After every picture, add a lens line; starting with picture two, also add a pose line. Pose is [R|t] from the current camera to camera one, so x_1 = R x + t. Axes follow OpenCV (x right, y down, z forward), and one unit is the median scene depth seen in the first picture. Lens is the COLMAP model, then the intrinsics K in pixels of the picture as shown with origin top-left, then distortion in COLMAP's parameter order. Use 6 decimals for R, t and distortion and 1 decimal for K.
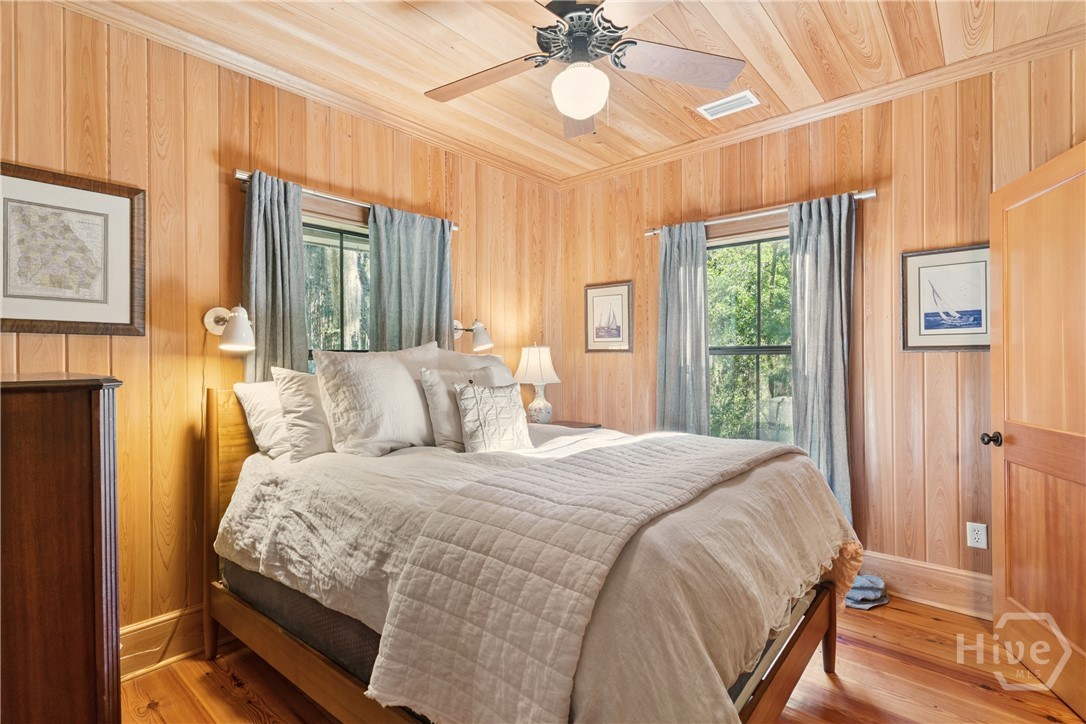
lens RADIAL K [[520.2, 0, 542.4], [0, 520.2, 359.5], [0, 0, 1]] dist [0.001530, -0.000964]
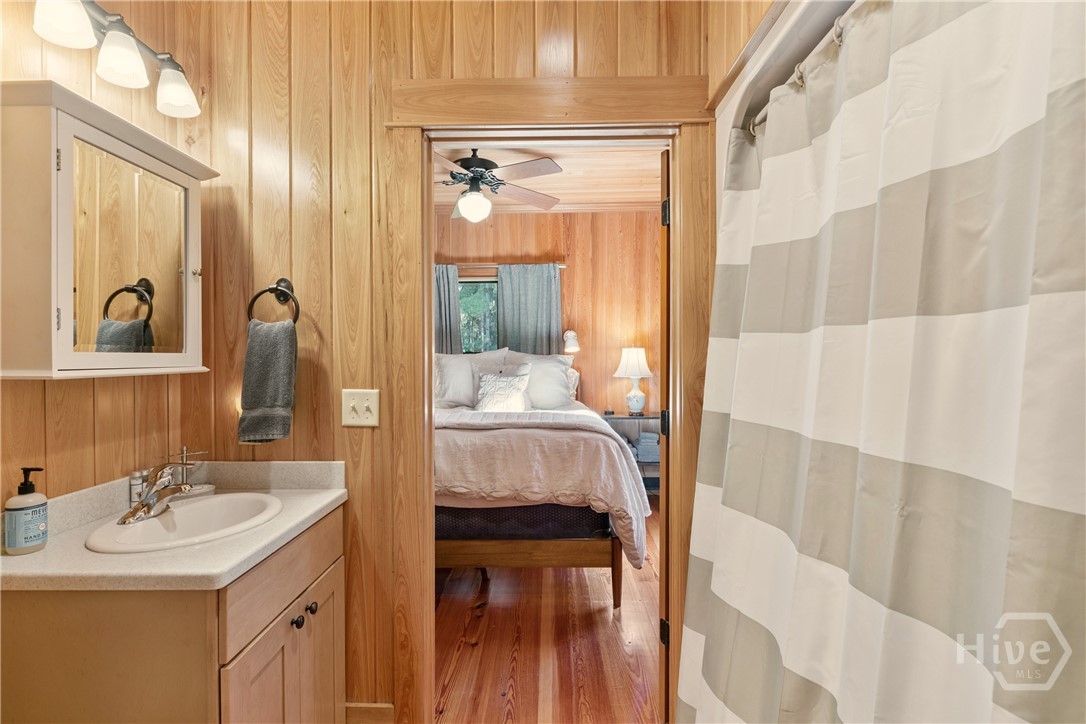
lens RADIAL K [[520.2, 0, 542.7], [0, 520.2, 360.8], [0, 0, 1]] dist [0.001530, -0.000964]
pose [[0.644511, 0.007677, -0.764557, 0.815684], [0.000060, 0.999949, 0.010091, -0.005372], [0.764595, -0.006550, 0.644478, 0.019226]]
